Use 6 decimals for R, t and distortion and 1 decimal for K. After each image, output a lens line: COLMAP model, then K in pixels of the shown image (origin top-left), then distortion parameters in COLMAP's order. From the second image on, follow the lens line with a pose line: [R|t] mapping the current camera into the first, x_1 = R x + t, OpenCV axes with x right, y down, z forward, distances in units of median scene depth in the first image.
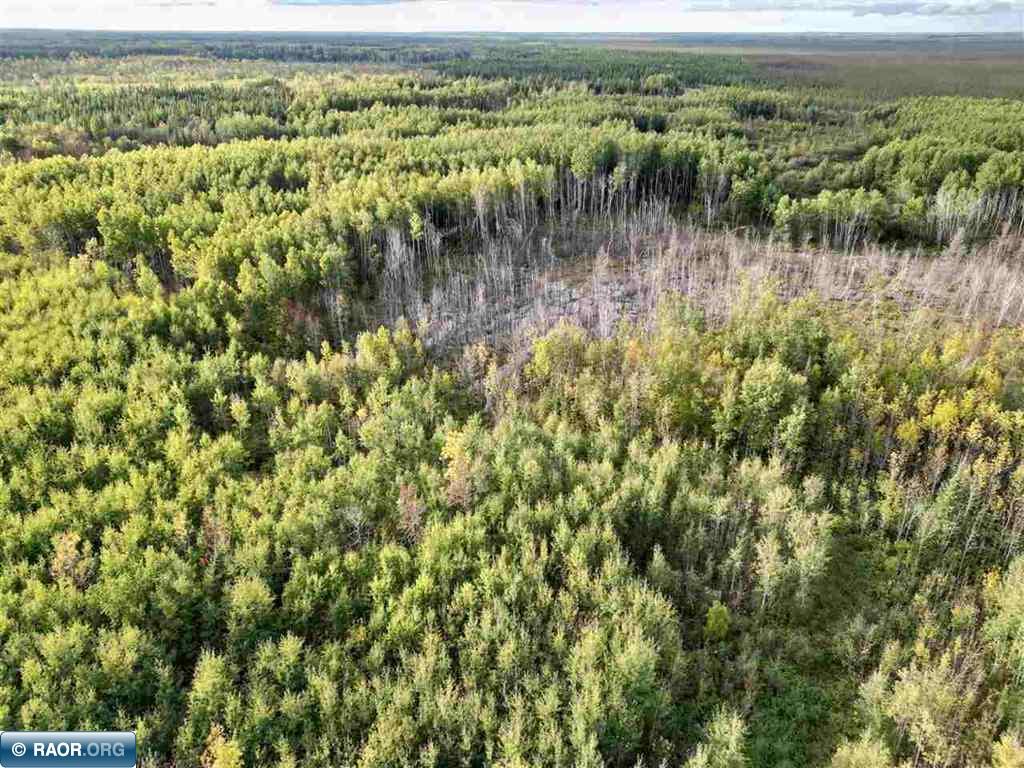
lens RADIAL K [[712.1, 0, 509.9], [0, 712.1, 384.1], [0, 0, 1]] dist [0.055003, -0.044089]
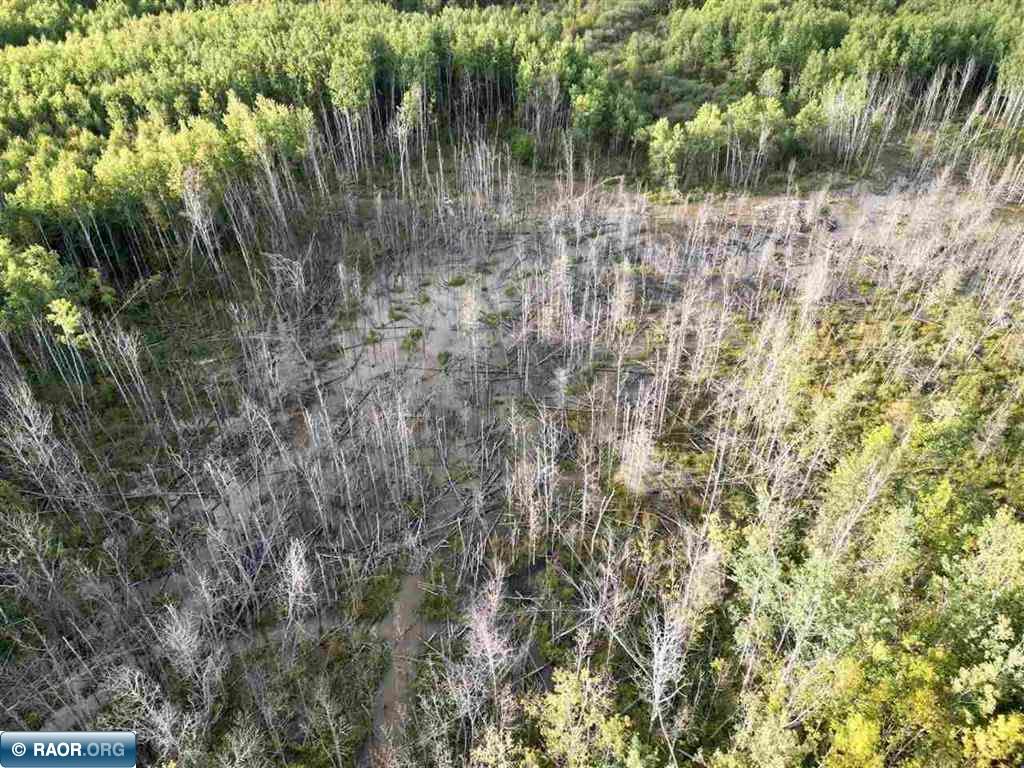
lens RADIAL K [[712.1, 0, 508.1], [0, 712.1, 381.9], [0, 0, 1]] dist [0.055003, -0.044089]
pose [[0.923202, -0.226946, 0.310151, -0.019229], [0.167198, 0.963825, 0.207573, -0.171657], [-0.346039, -0.139775, 0.927750, 0.349878]]
